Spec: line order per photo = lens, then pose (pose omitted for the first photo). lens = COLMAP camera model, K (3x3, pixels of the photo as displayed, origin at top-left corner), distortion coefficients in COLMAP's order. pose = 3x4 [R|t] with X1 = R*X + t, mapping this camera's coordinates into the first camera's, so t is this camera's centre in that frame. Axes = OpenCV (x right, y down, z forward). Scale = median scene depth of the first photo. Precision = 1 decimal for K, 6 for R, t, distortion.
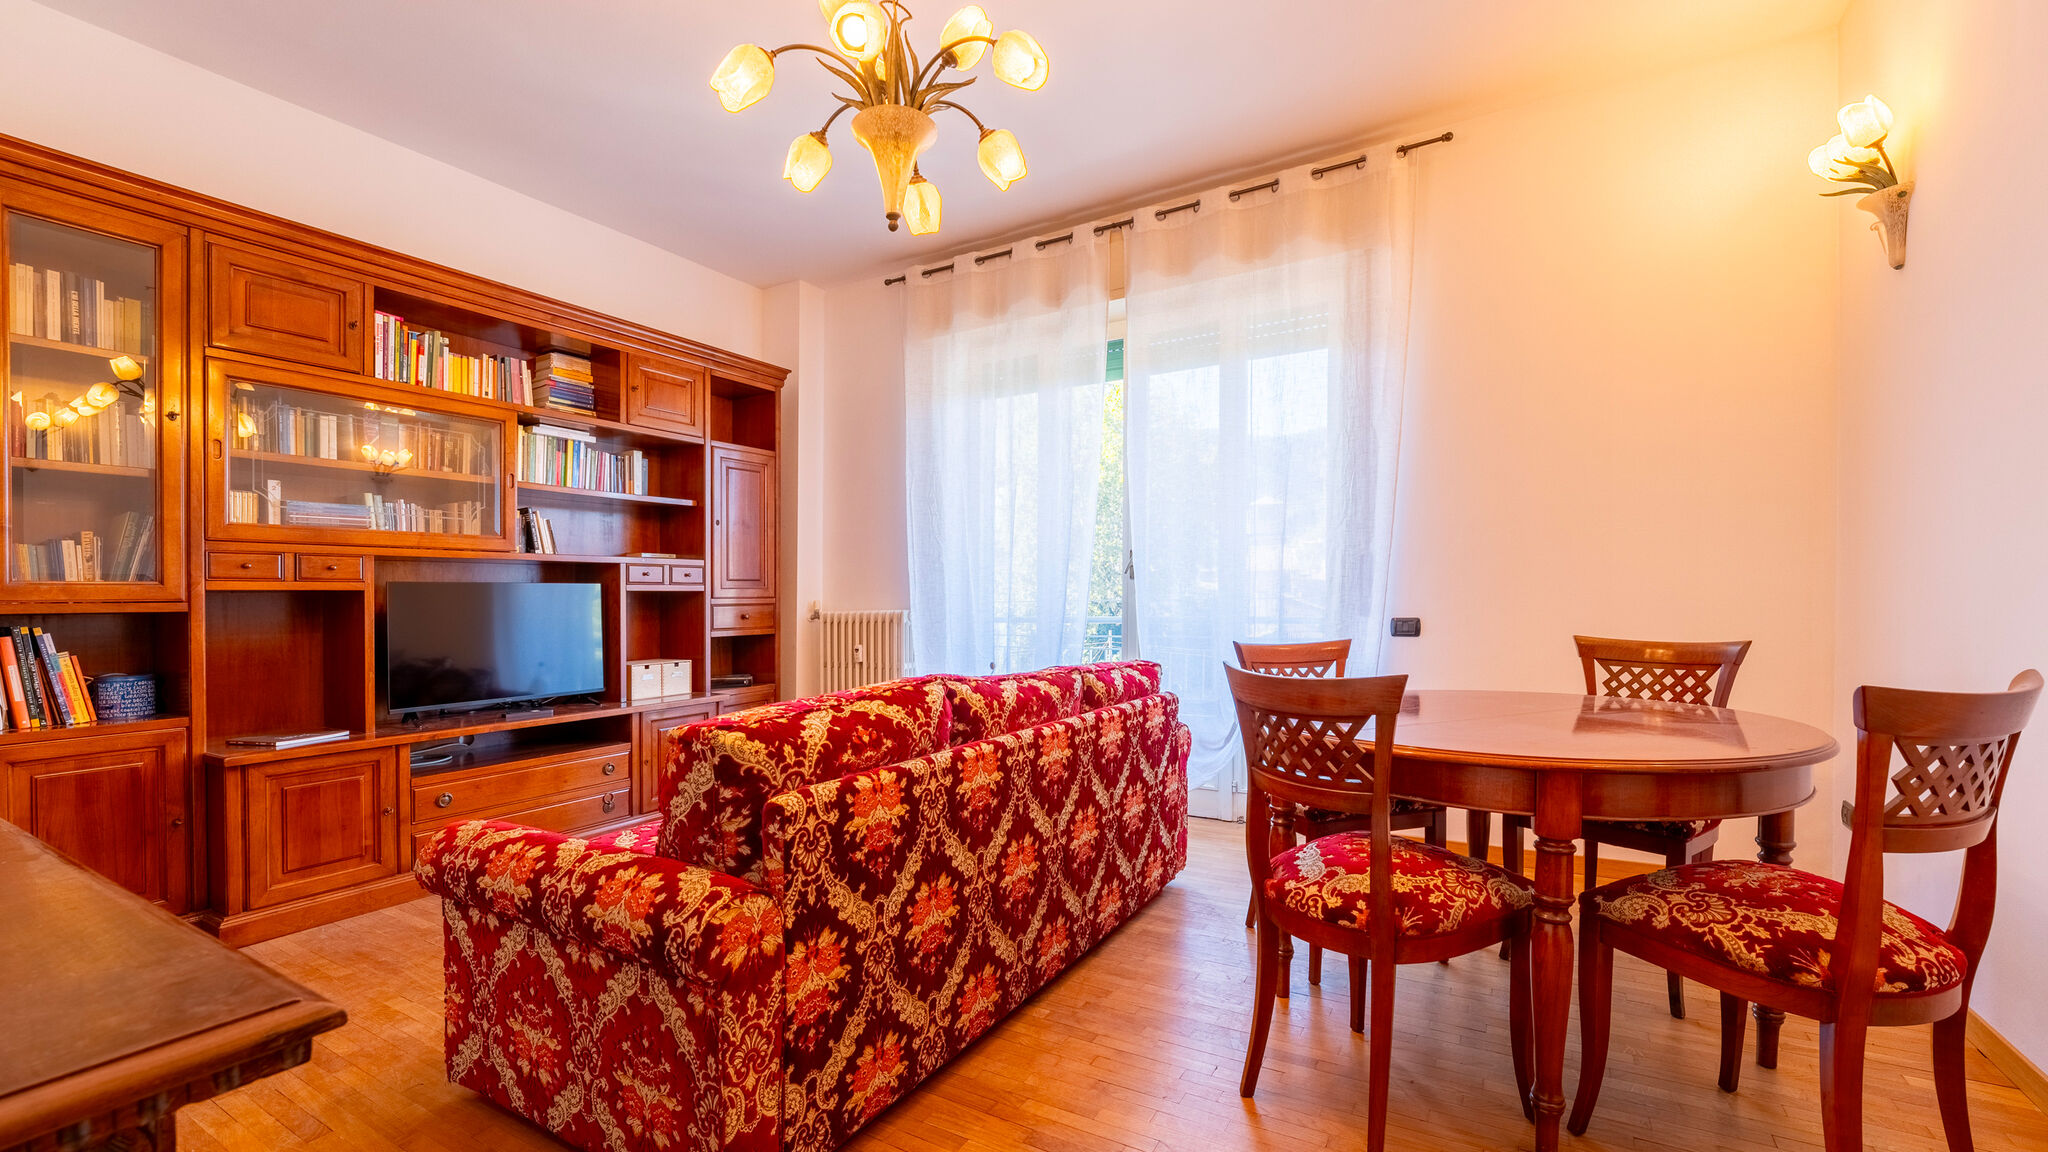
lens RADIAL K [[829.1, 0, 1028.3], [0, 829.1, 608.5], [0, 0, 1]] dist [-0.021613, 0.003658]
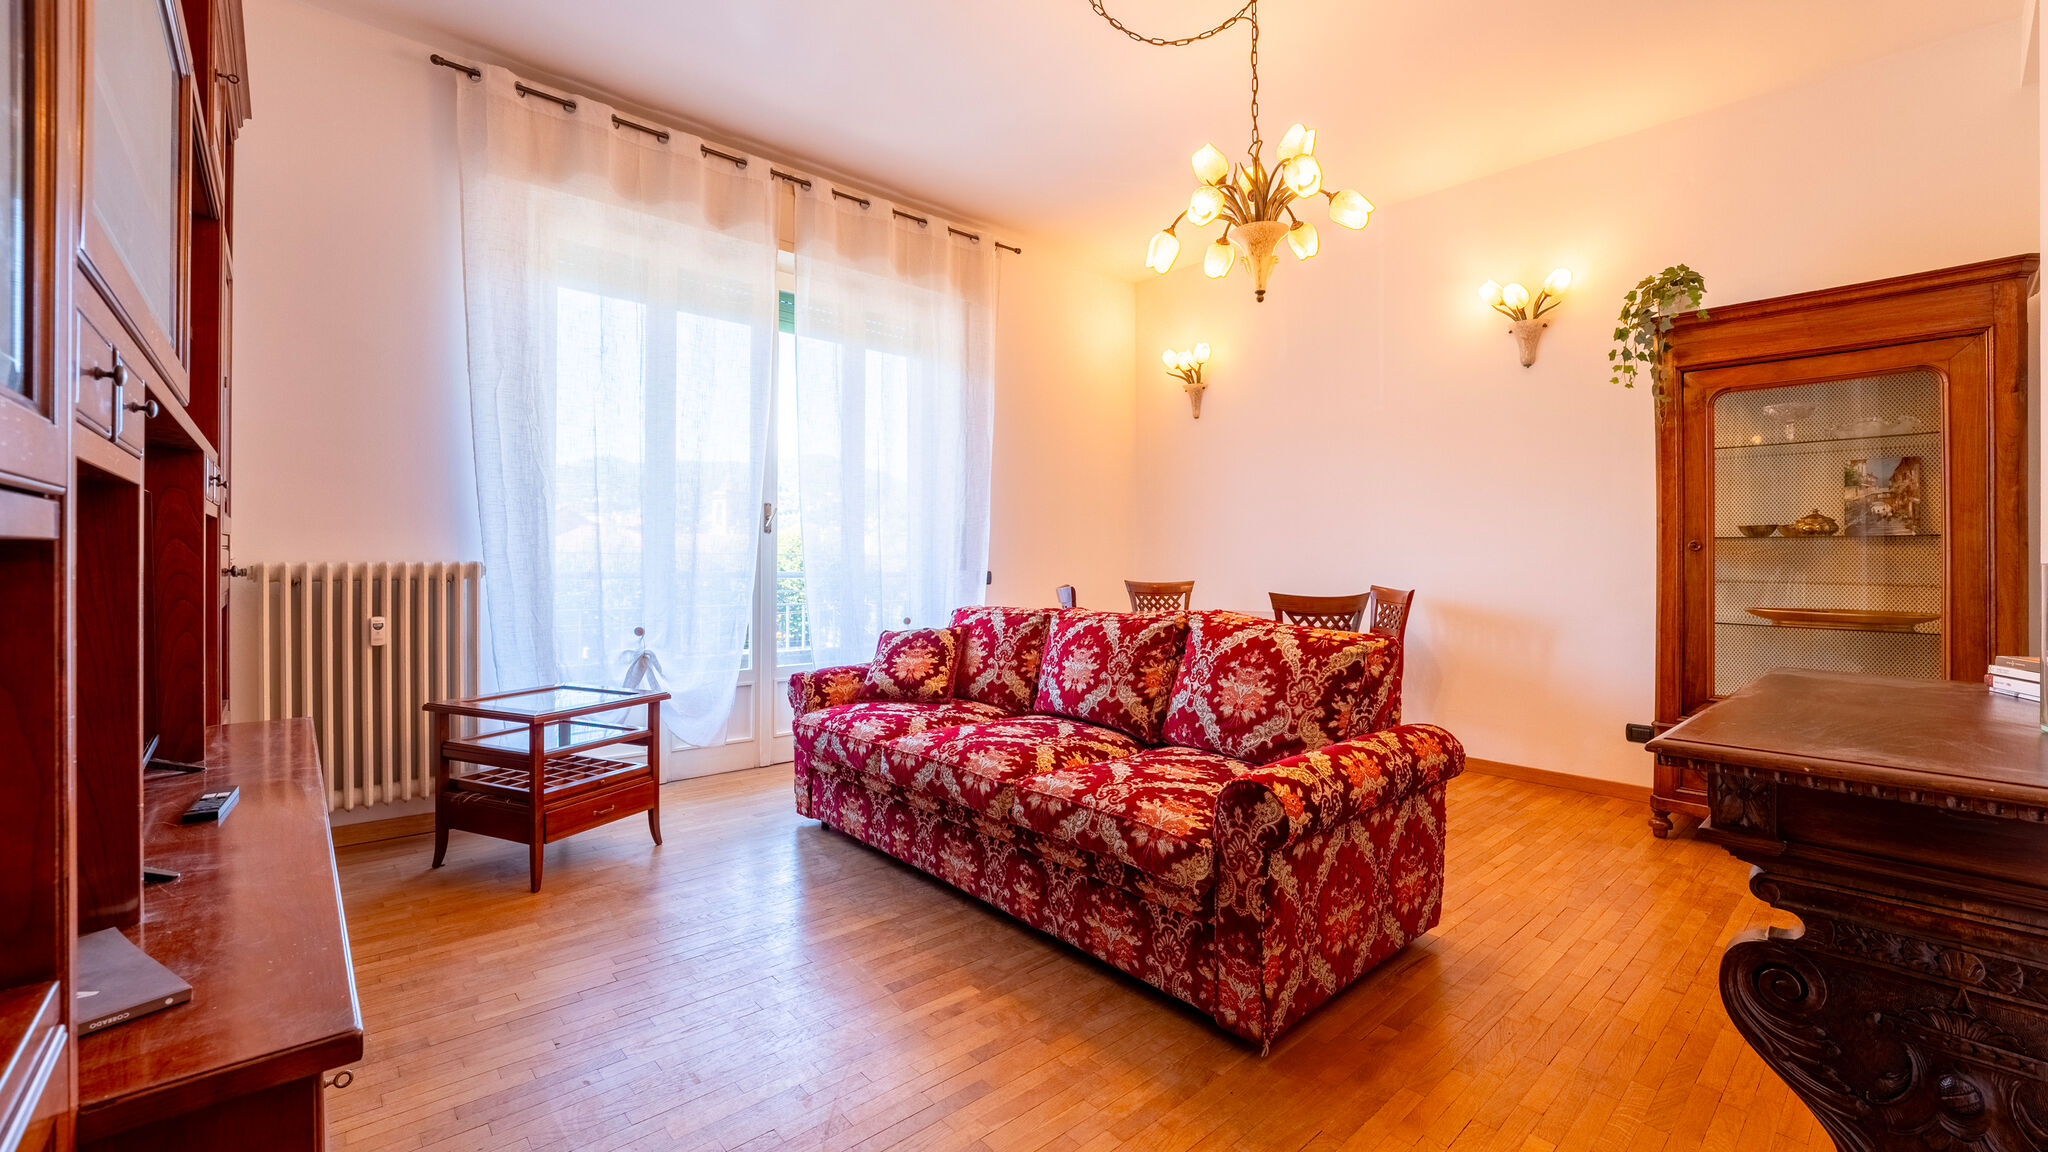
lens RADIAL K [[843.5, 0, 1026.3], [0, 843.5, 542.6], [0, 0, 1]] dist [-0.000307, 0.000015]
pose [[0.301091, 0.028767, 0.953161, -0.801231], [-0.005093, 0.999579, -0.028559, 0.004259], [-0.953582, 0.003744, 0.301111, 0.440487]]
